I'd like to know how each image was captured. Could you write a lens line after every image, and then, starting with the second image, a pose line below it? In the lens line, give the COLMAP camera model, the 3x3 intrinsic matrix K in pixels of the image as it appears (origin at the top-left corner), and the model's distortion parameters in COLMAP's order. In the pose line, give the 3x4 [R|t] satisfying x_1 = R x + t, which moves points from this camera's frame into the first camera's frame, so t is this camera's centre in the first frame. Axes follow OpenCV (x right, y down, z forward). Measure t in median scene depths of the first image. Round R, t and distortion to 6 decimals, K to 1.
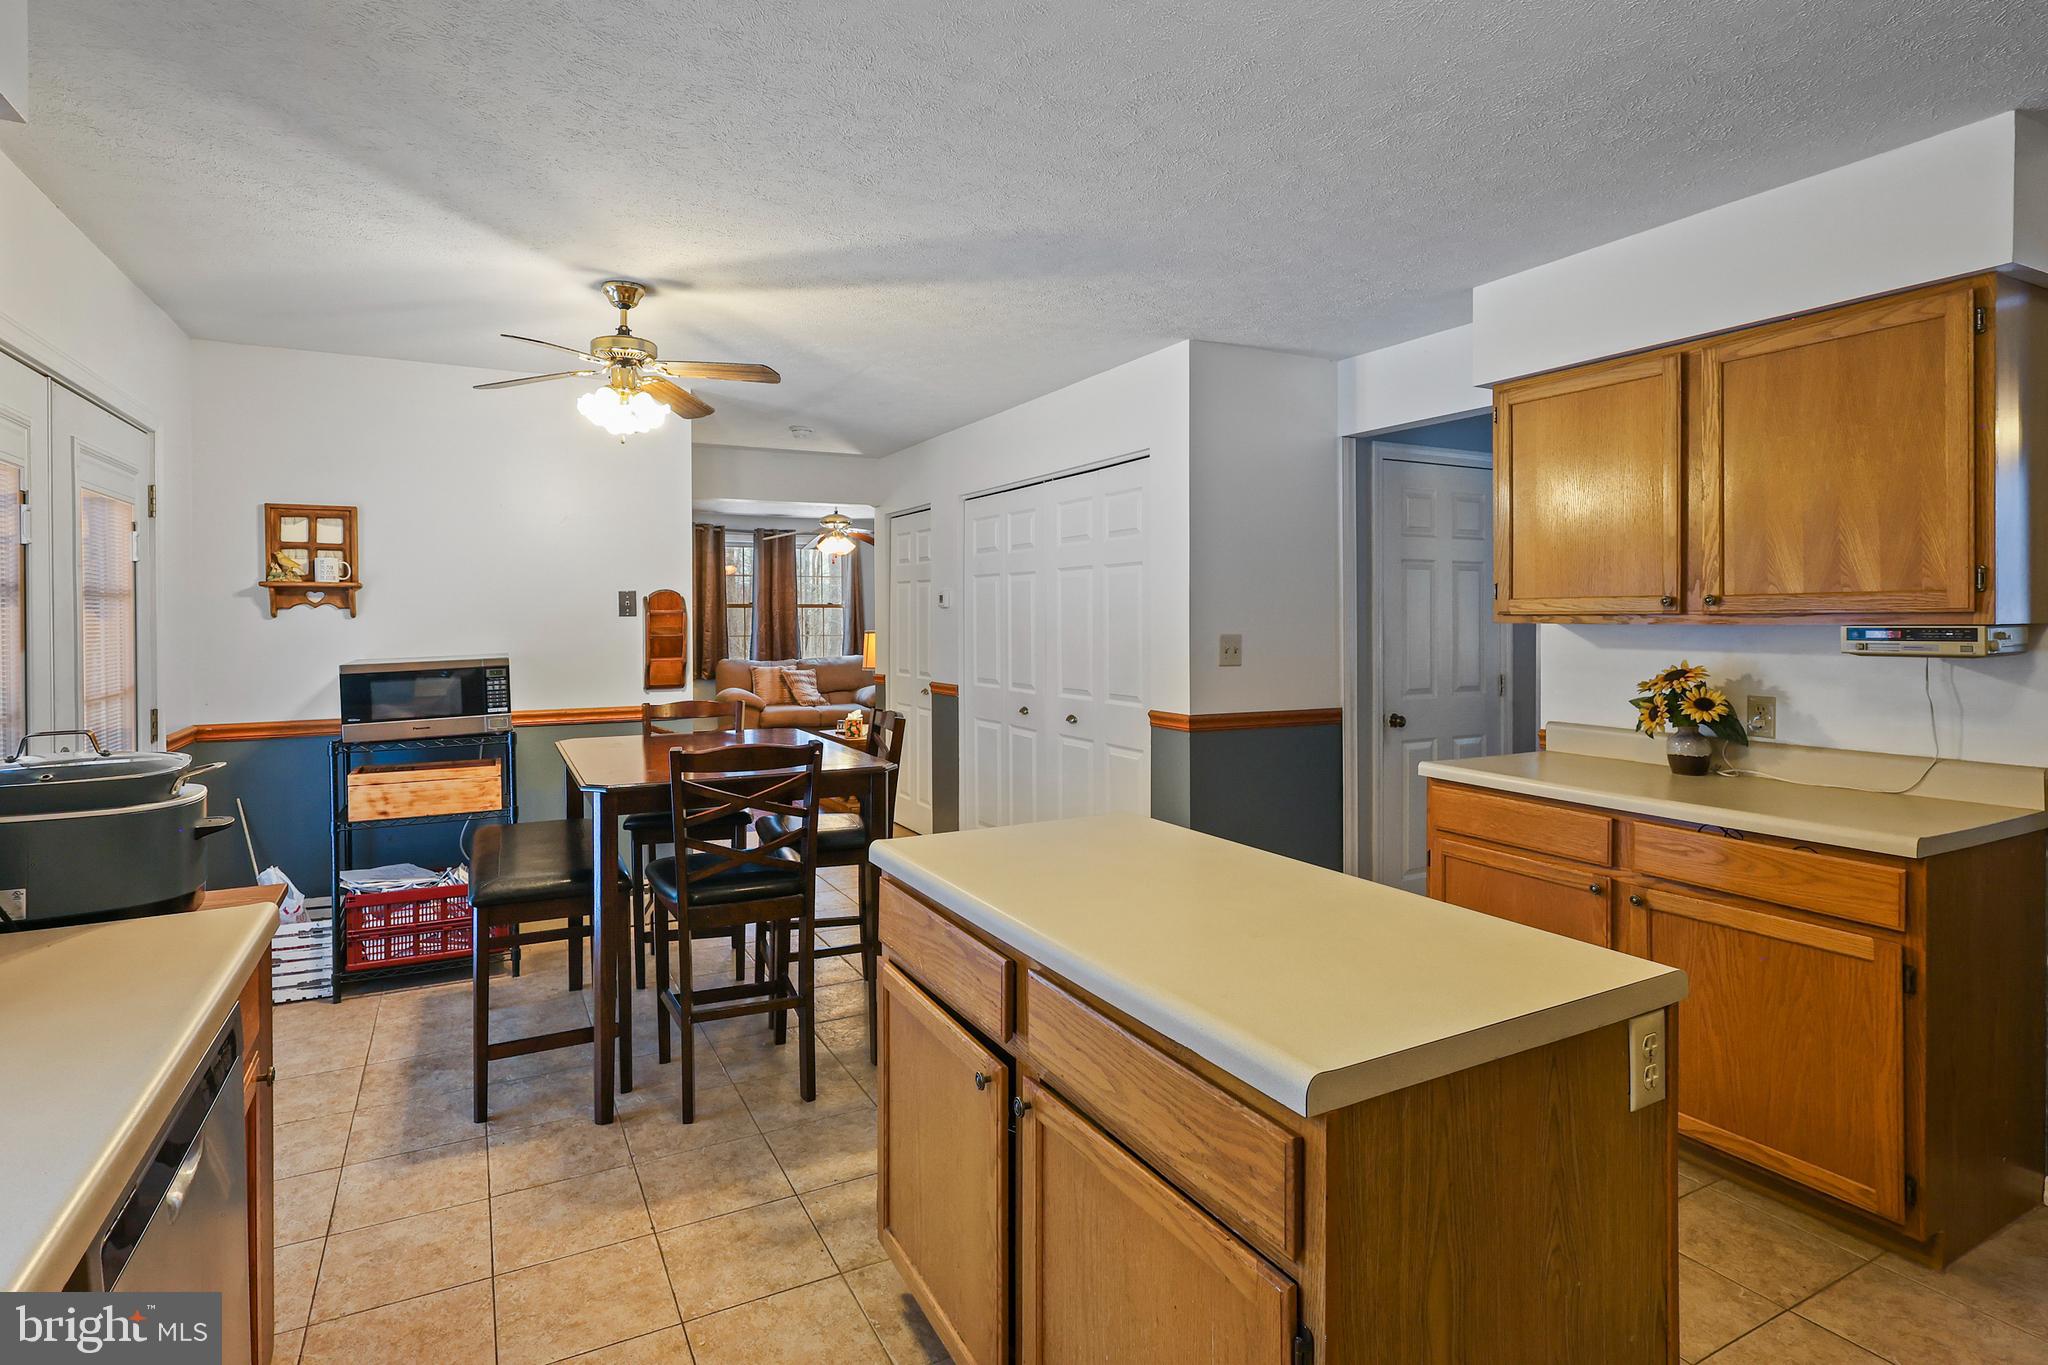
lens RADIAL K [[1029.8, 0, 1012.0], [0, 1029.8, 622.6], [0, 0, 1]] dist [-0.000157, 0.002738]
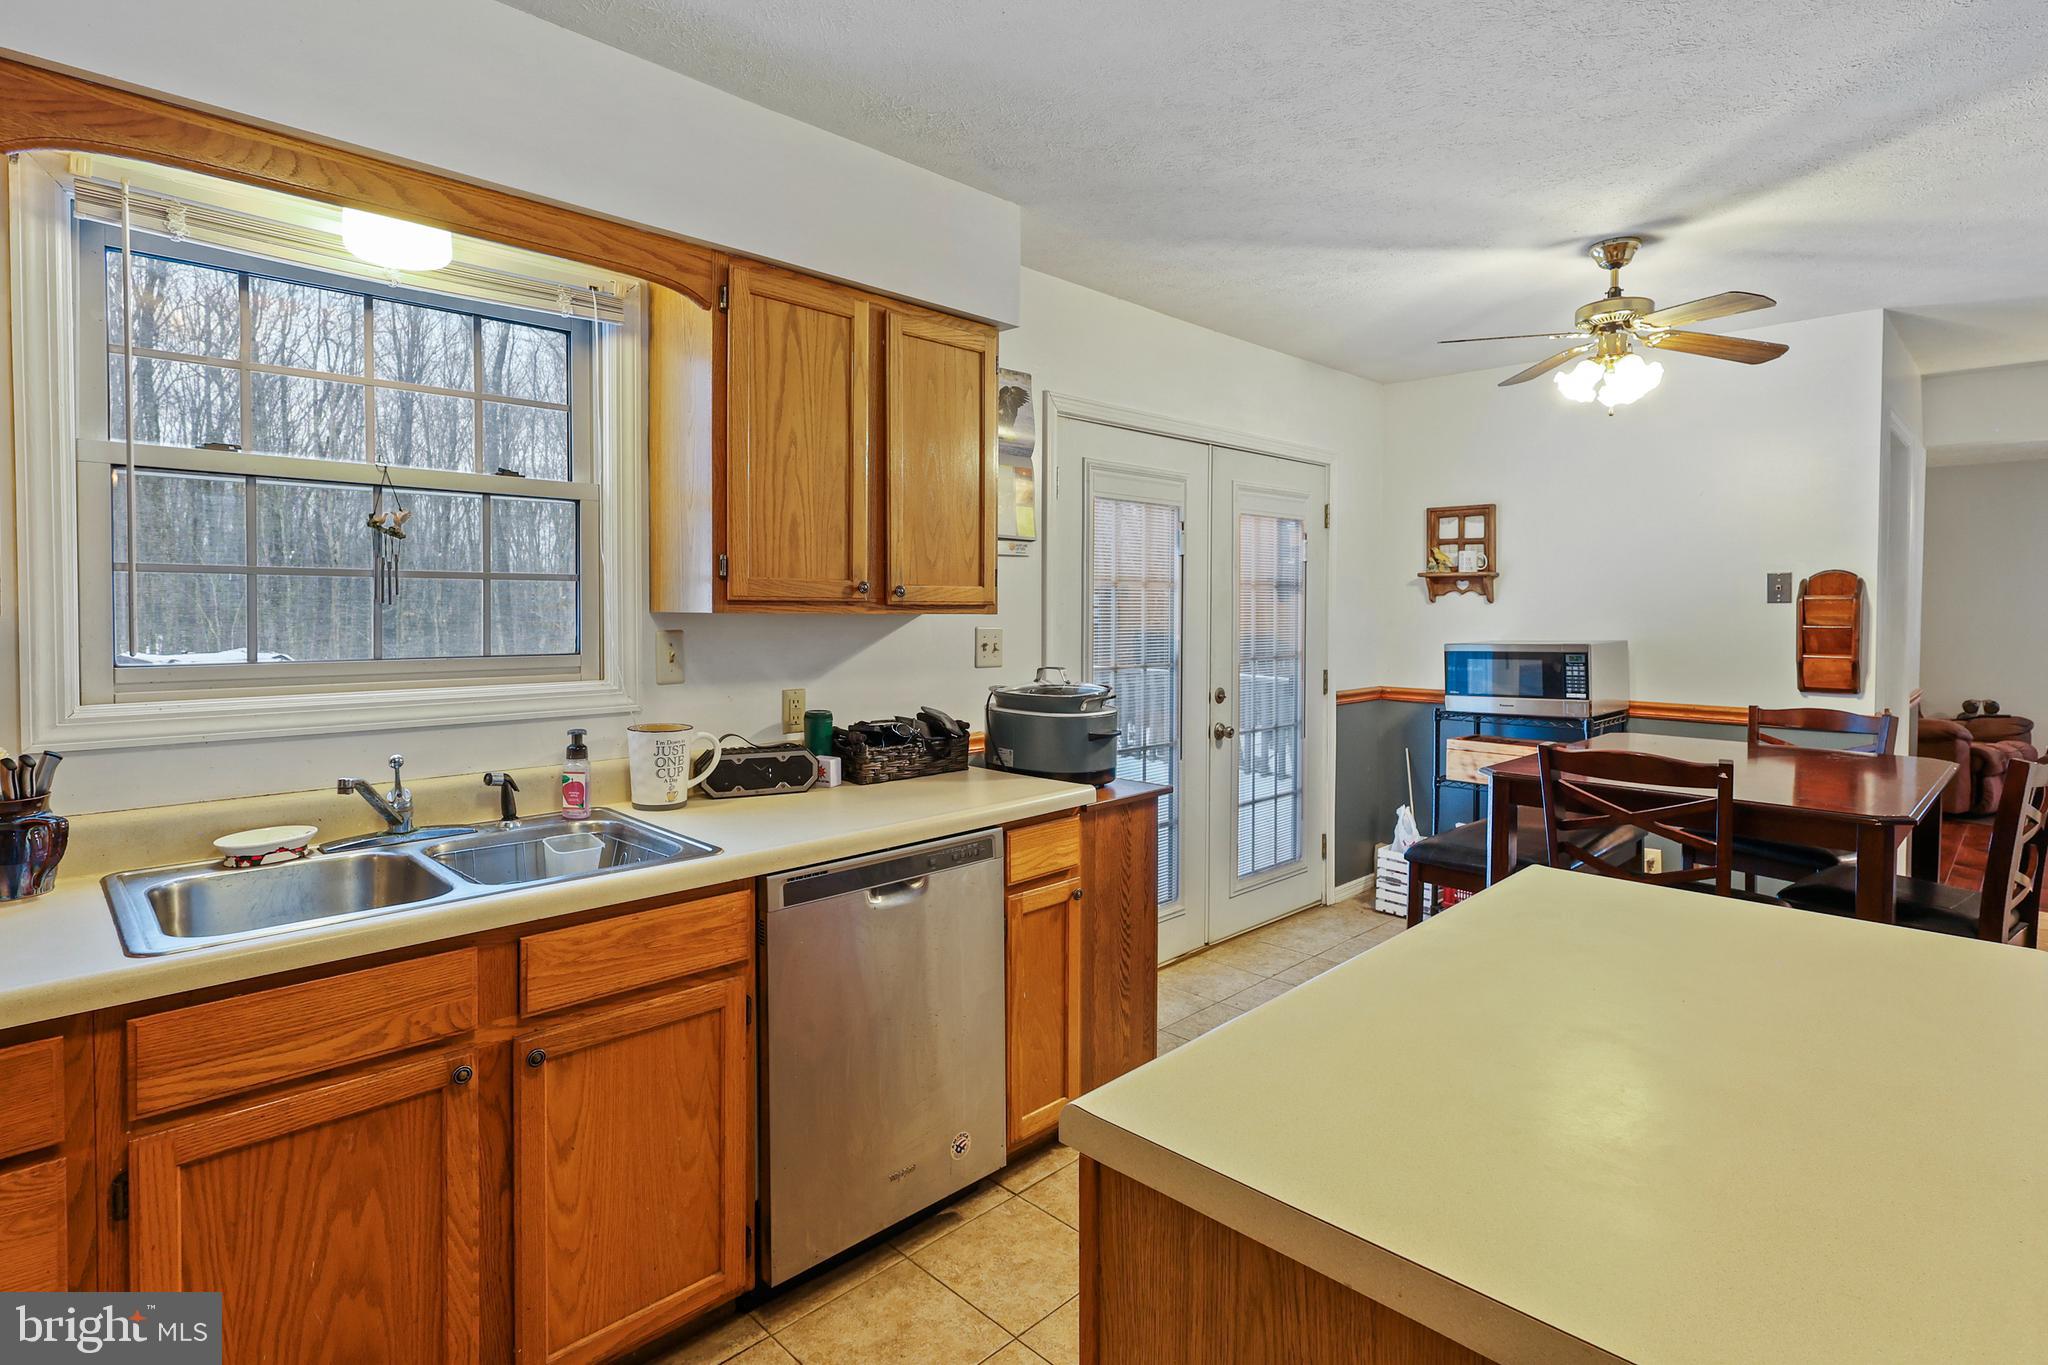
lens RADIAL K [[1029.8, 0, 1002.0], [0, 1029.8, 627.3], [0, 0, 1]] dist [-0.000157, 0.002738]
pose [[0.285384, 0.026722, -0.958041, 0.296389], [-0.009289, 0.999641, 0.025116, -0.001772], [0.958368, 0.001731, 0.285530, 0.175838]]
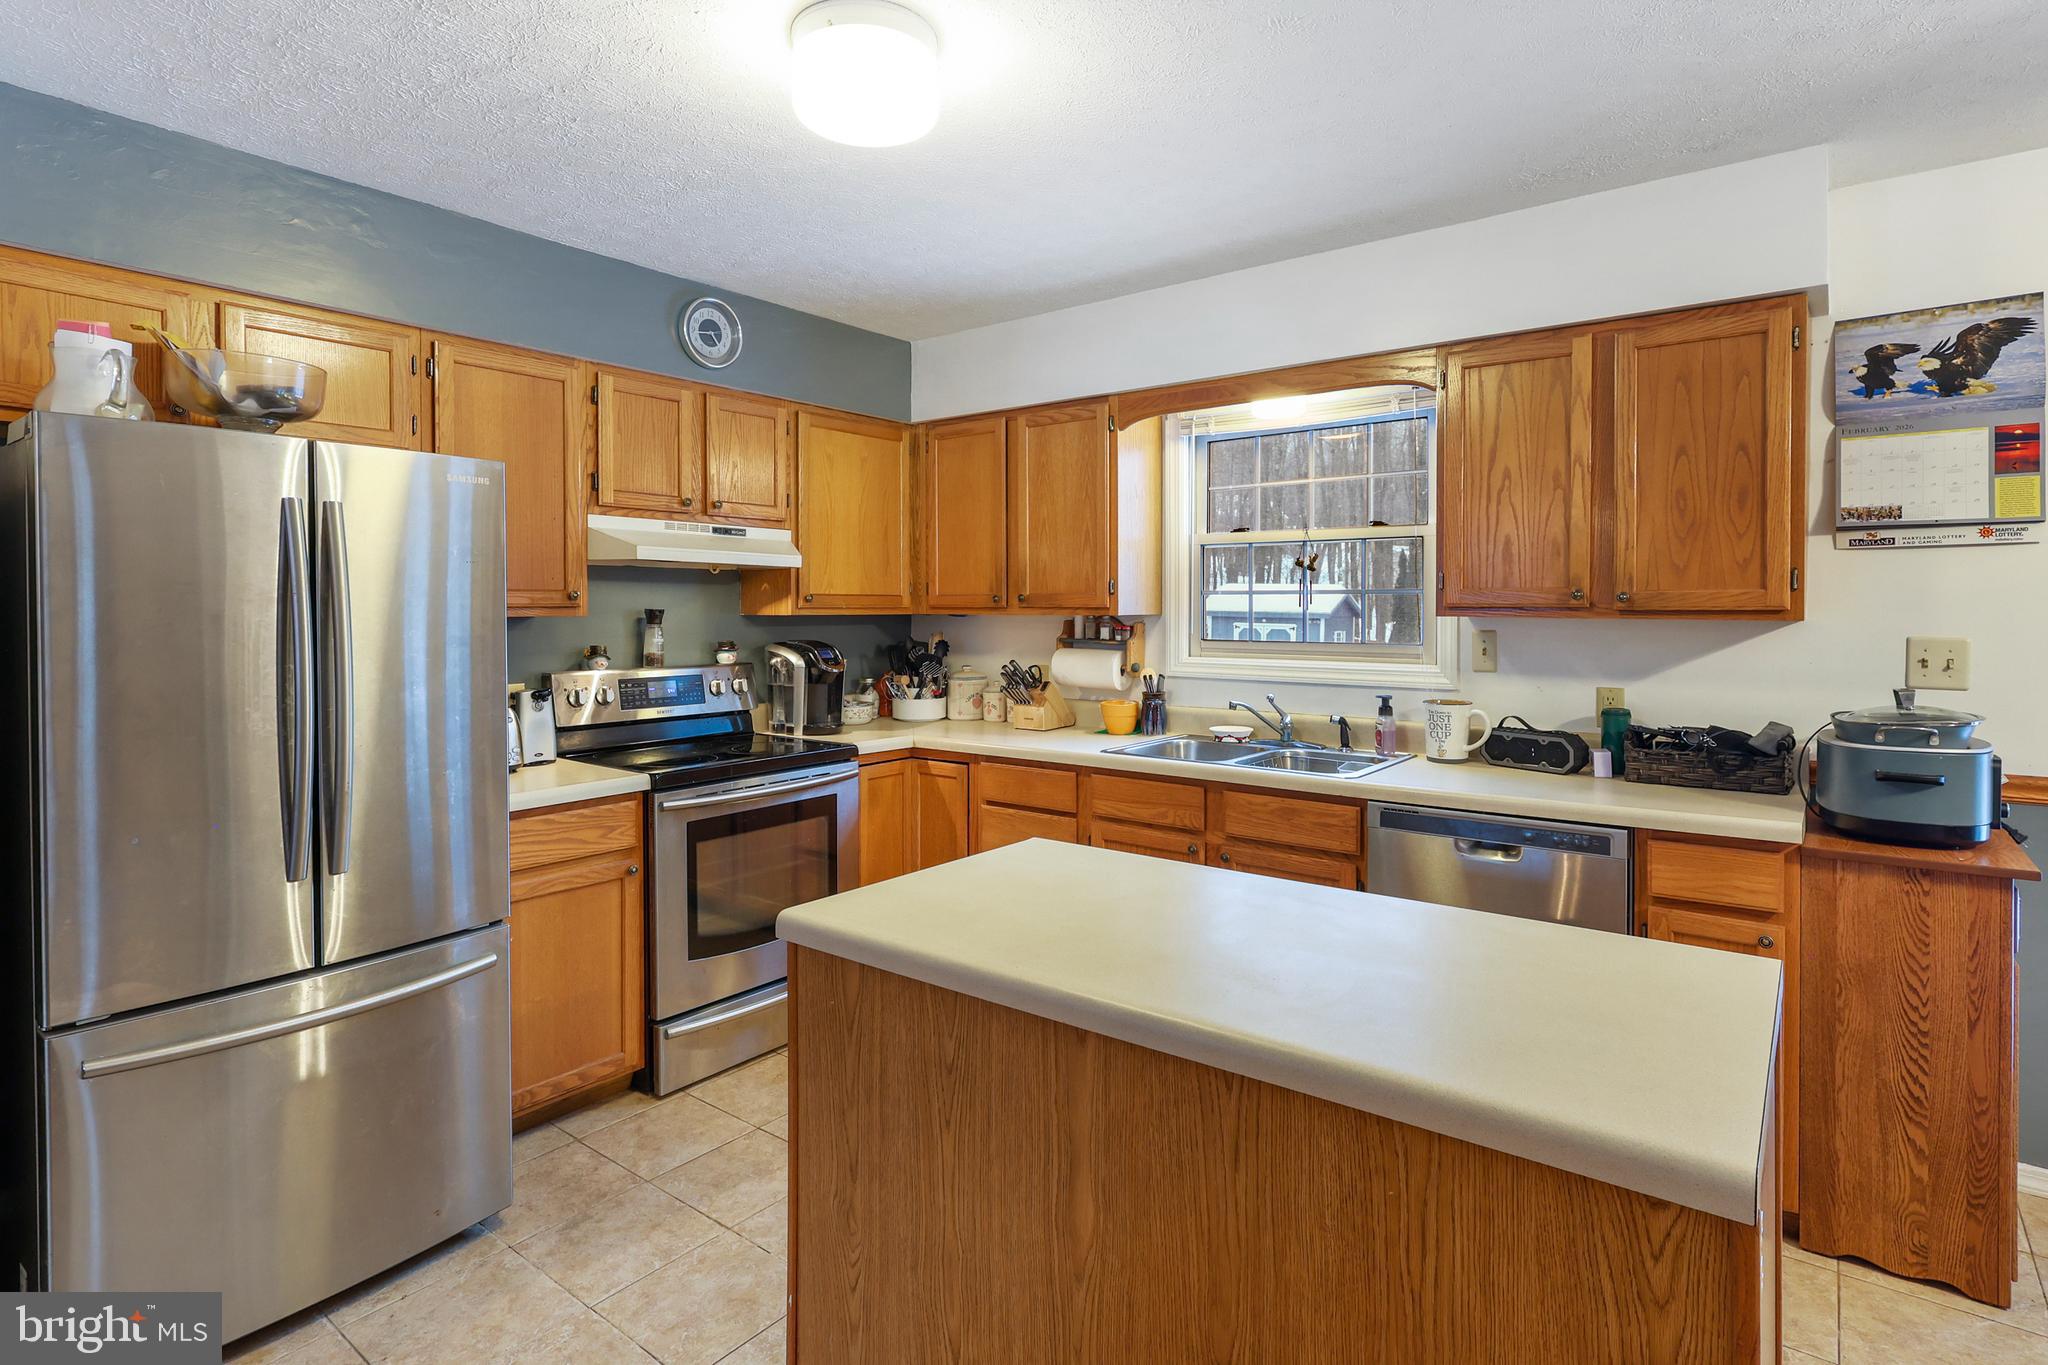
lens RADIAL K [[1029.8, 0, 1032.4], [0, 1029.8, 617.2], [0, 0, 1]] dist [-0.000157, 0.002738]
pose [[-0.909856, 0.009135, -0.414824, 0.293052], [0.003201, 0.999882, 0.015000, -0.005613], [0.414913, 0.012320, -0.909778, 0.741217]]
